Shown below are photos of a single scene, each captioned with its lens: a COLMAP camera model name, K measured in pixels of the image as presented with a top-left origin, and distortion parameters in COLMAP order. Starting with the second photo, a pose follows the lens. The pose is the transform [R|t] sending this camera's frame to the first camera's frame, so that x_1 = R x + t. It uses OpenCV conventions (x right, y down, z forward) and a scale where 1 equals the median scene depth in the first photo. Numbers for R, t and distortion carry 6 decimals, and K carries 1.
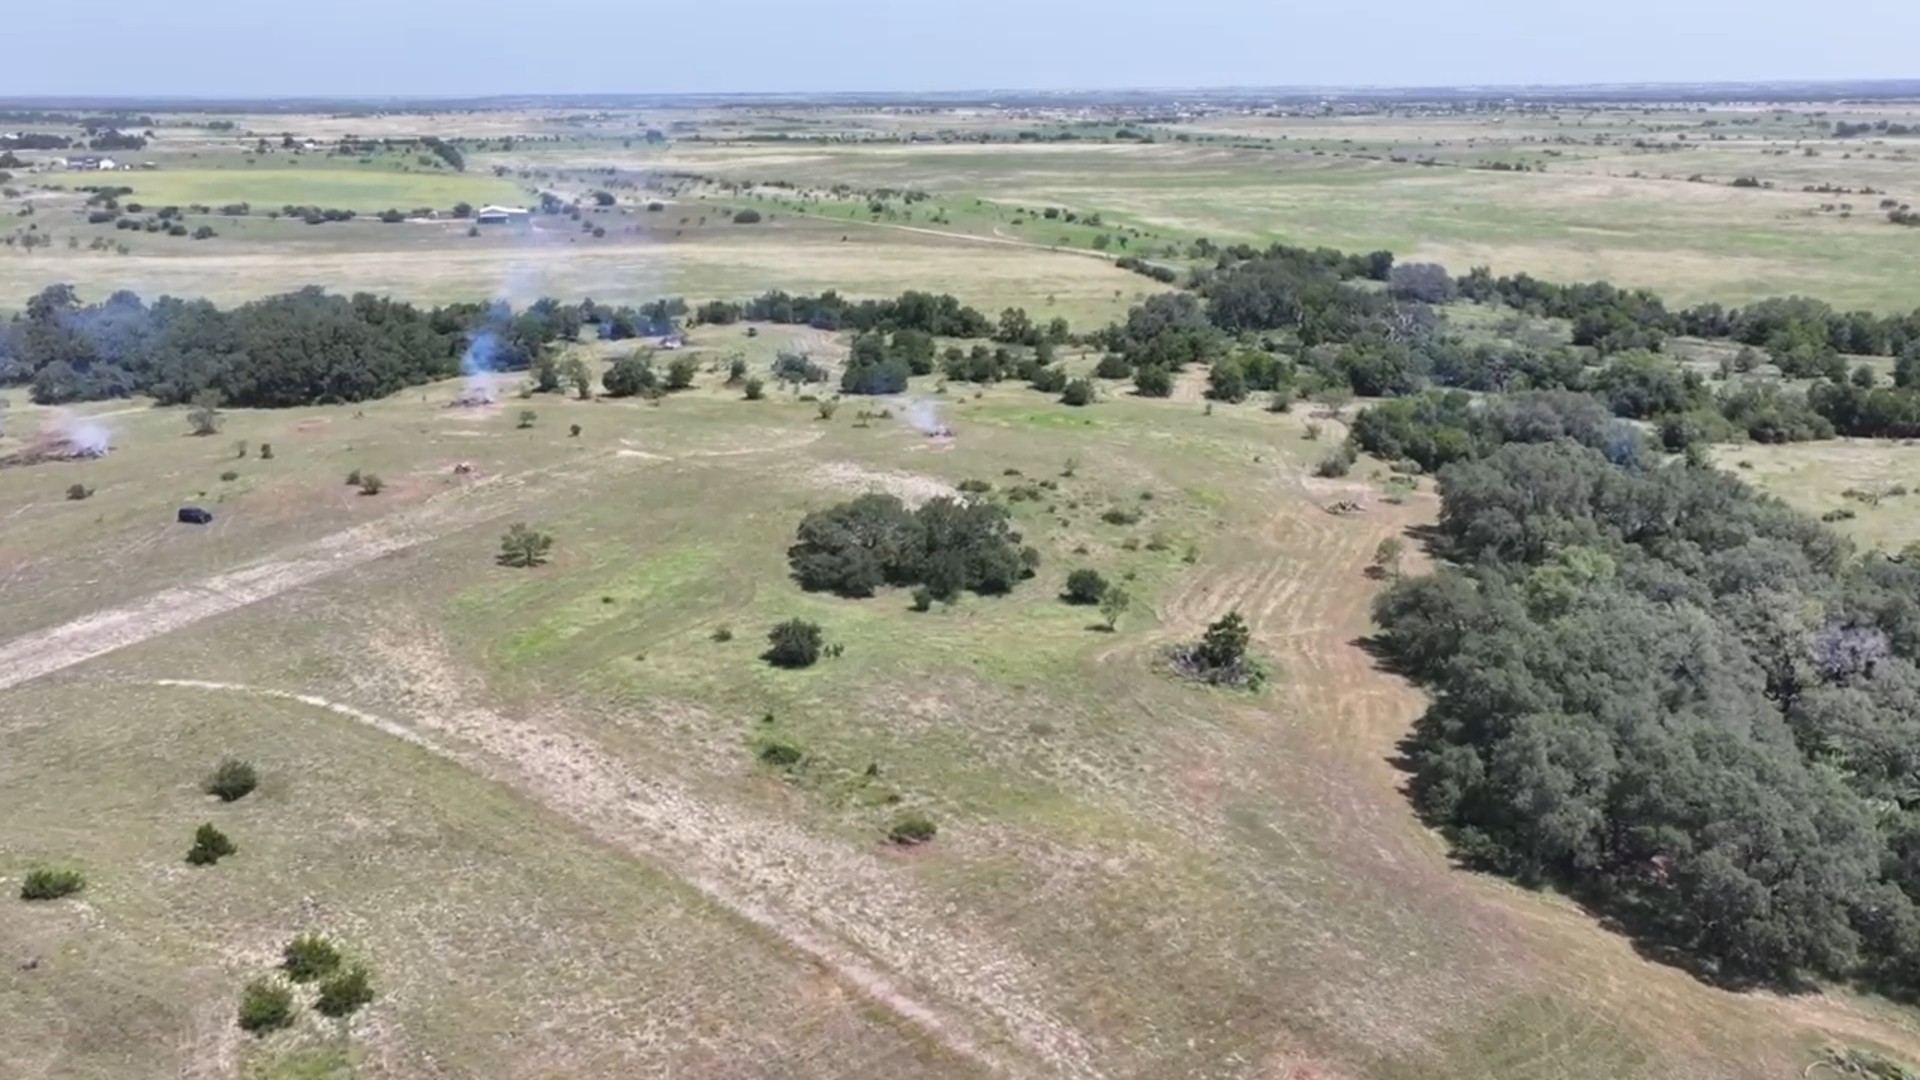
lens RADIAL K [[1339.8, 0, 955.7], [0, 1339.8, 532.0], [0, 0, 1]] dist [0.011014, 0.002107]
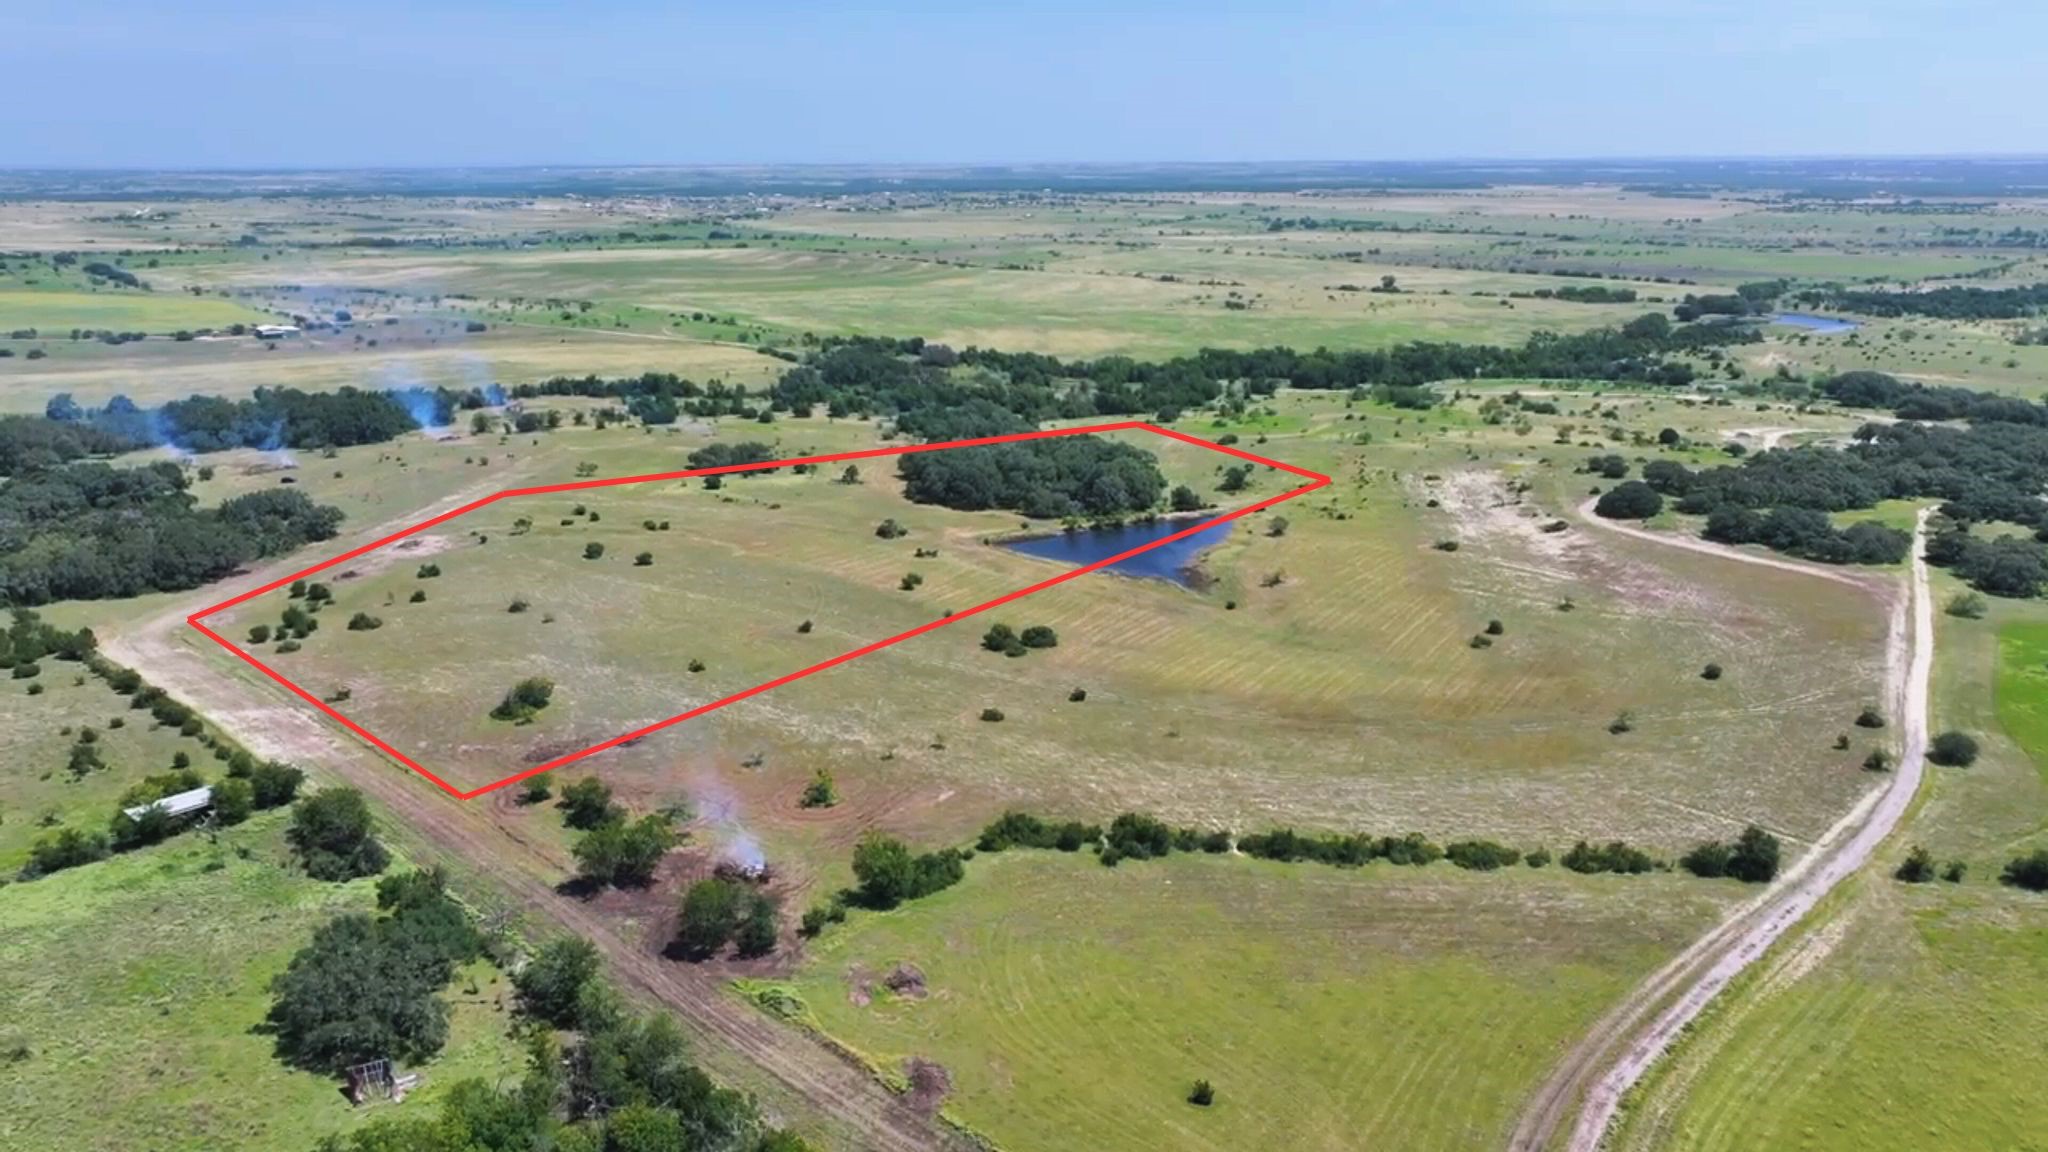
lens RADIAL K [[1429.1, 0, 1016.6], [0, 1429.1, 584.1], [0, 0, 1]] dist [0.011014, 0.002107]
pose [[0.942957, -0.091810, 0.320006, -0.208497], [0.101586, 0.994729, -0.013954, 0.168828], [-0.317038, 0.045666, 0.947313, -0.901055]]
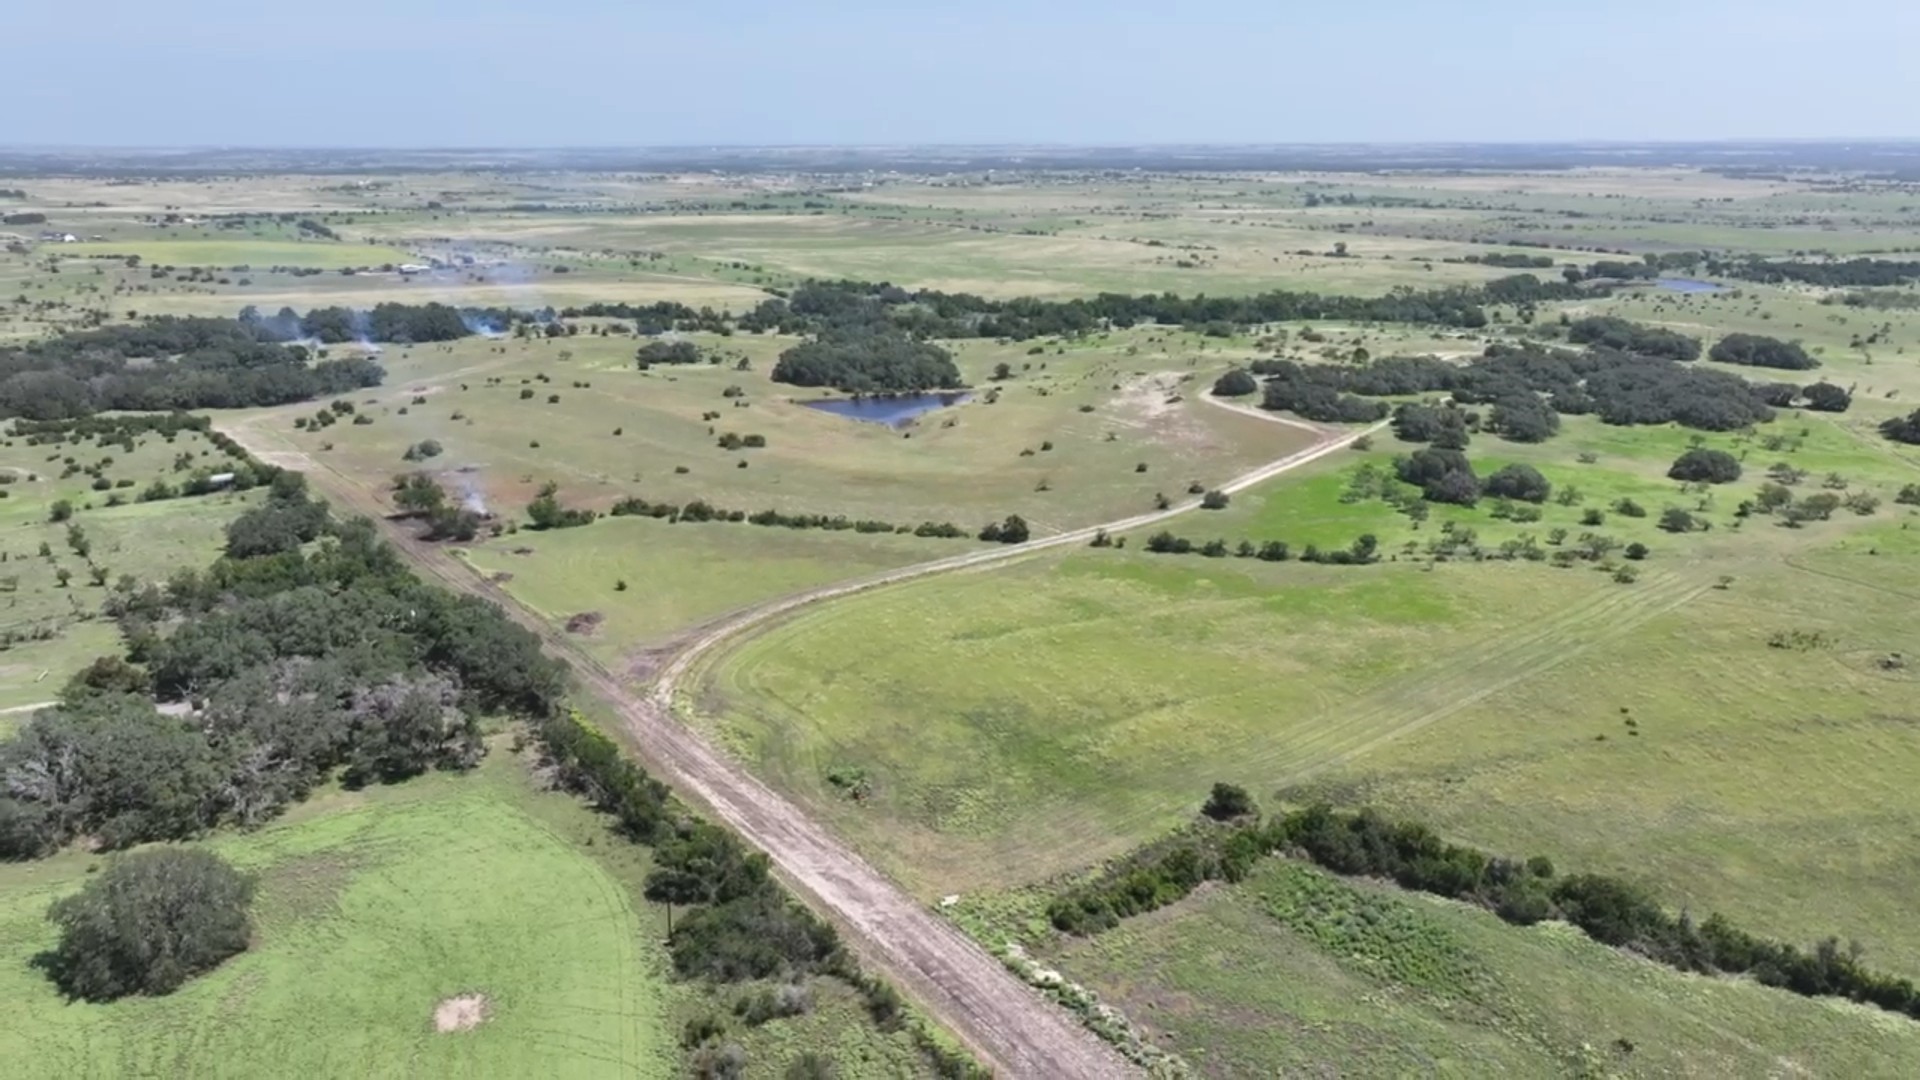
lens RADIAL K [[1339.8, 0, 962.9], [0, 1339.8, 541.2], [0, 0, 1]] dist [0.011014, 0.002107]
pose [[0.980324, -0.051215, 0.190634, 0.014880], [0.056596, 0.998135, -0.022887, 0.321194], [-0.189106, 0.033226, 0.981394, -1.369478]]
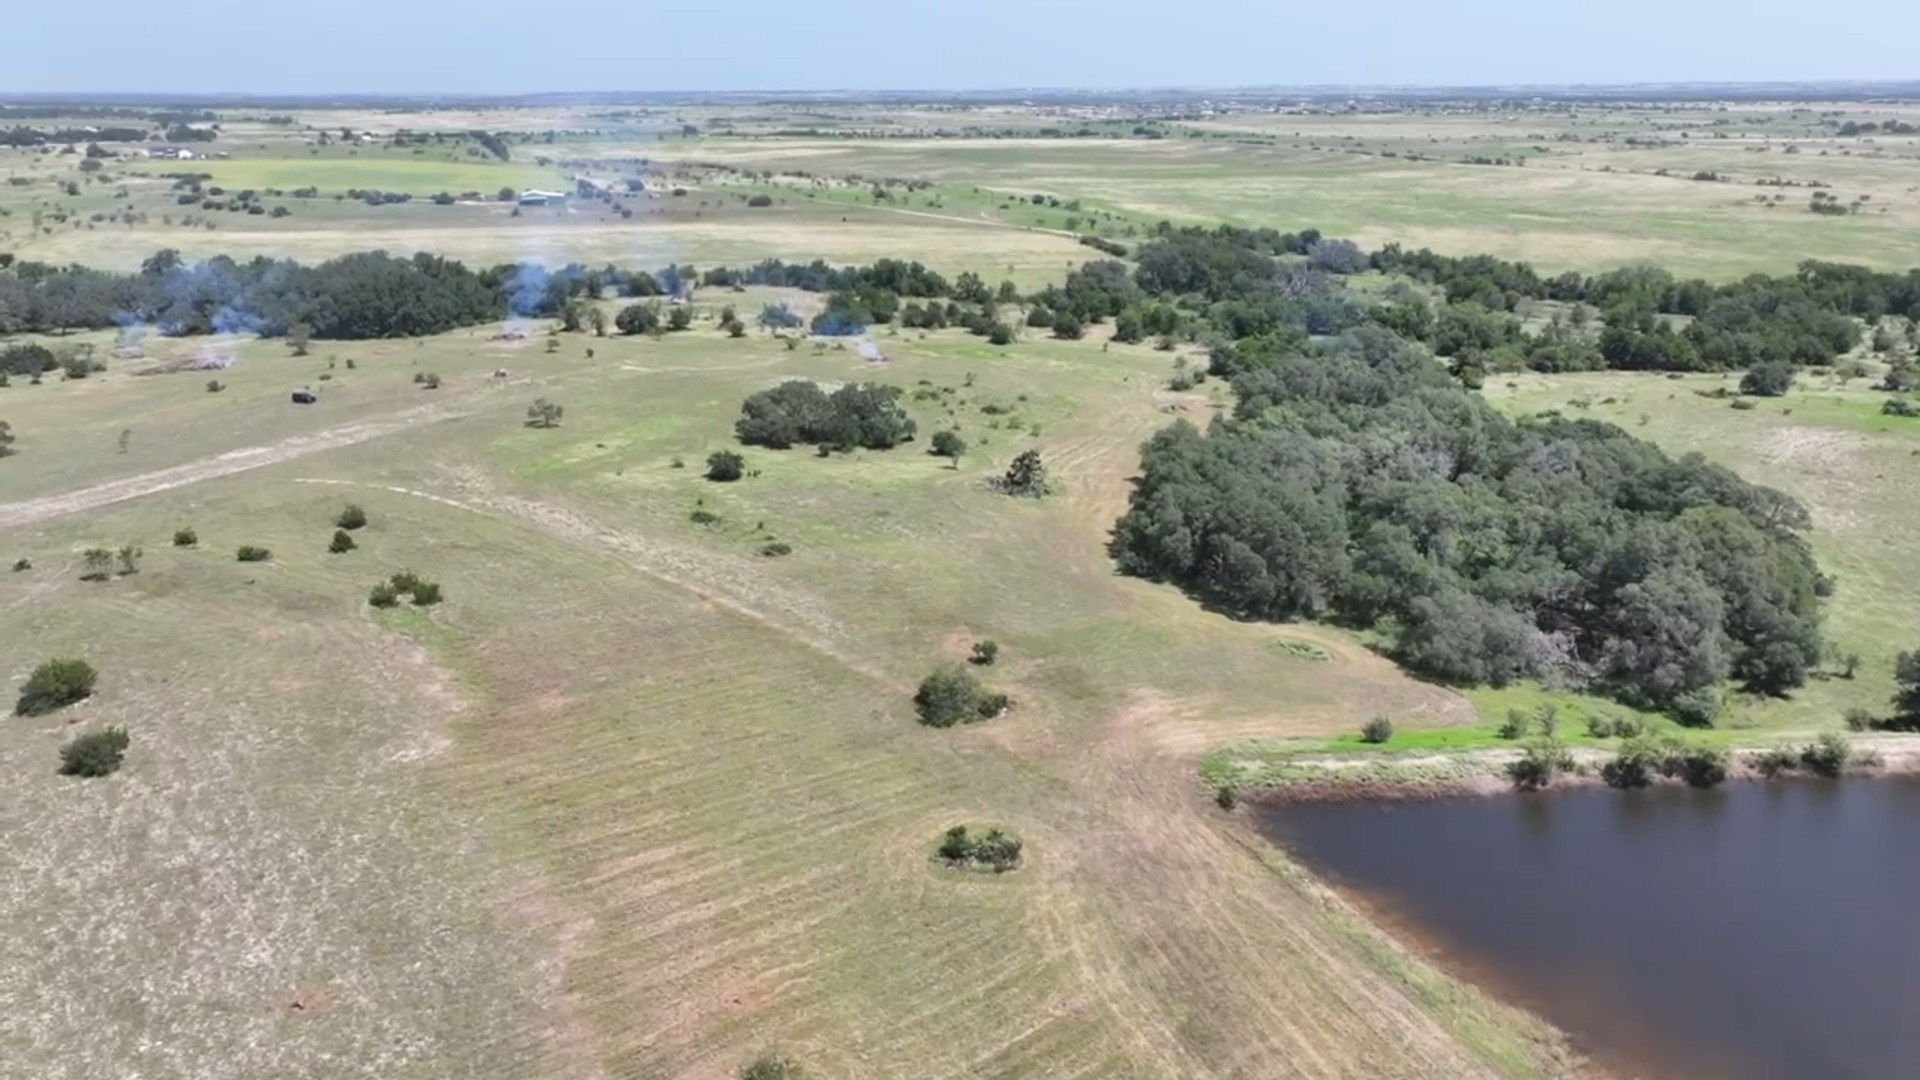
lens RADIAL K [[1339.8, 0, 958.9], [0, 1339.8, 533.9], [0, 0, 1]] dist [0.011014, 0.002107]
pose [[0.999589, 0.011036, -0.026452, 0.067255], [-0.010972, 0.999937, 0.002546, 0.058812], [0.026479, -0.002255, 0.999647, -0.172988]]
